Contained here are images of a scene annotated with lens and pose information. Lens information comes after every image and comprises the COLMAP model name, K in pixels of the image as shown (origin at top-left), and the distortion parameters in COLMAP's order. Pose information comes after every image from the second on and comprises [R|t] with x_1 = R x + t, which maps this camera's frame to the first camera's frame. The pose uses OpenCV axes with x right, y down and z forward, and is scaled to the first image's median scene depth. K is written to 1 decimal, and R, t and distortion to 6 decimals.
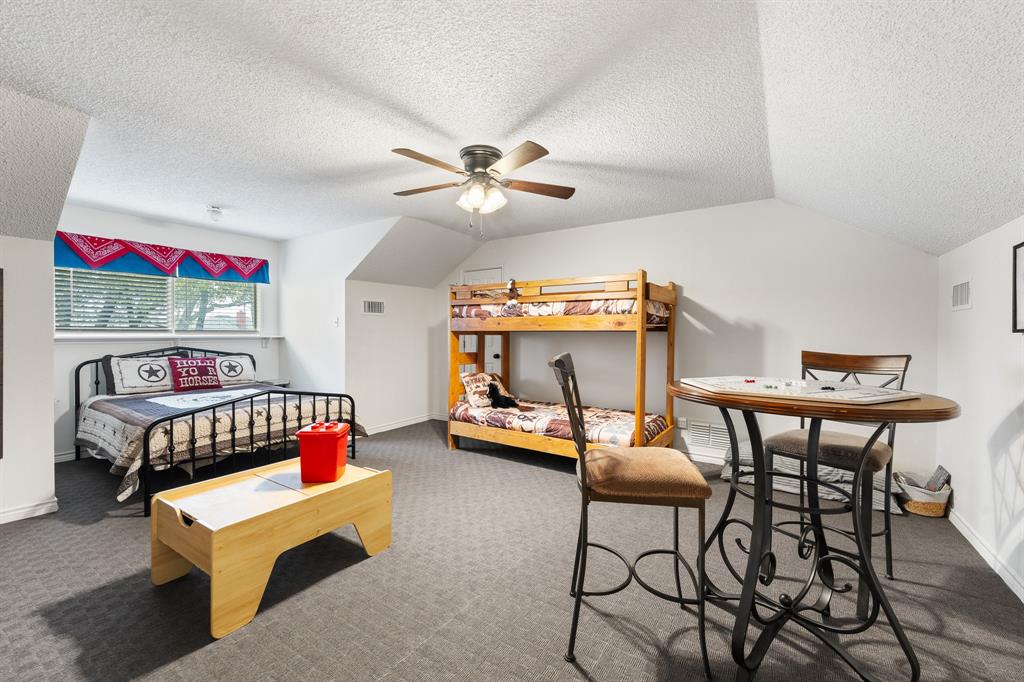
lens RADIAL K [[424.1, 0, 513.4], [0, 424.1, 337.1], [0, 0, 1]] dist [-0.004041, 0.000811]
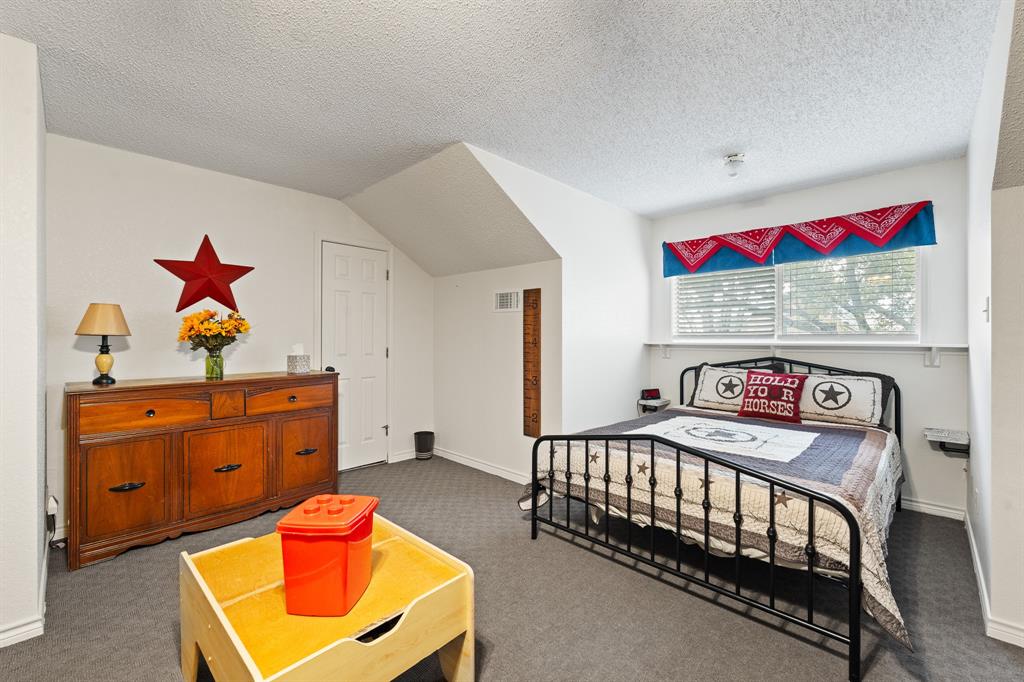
lens RADIAL K [[424.1, 0, 509.6], [0, 424.1, 340.9], [0, 0, 1]] dist [-0.004041, 0.000811]
pose [[-0.169965, 0.002977, -0.985446, 0.034188], [-0.007887, 0.999959, 0.004381, -0.006262], [0.985418, 0.008516, -0.169935, 0.700505]]
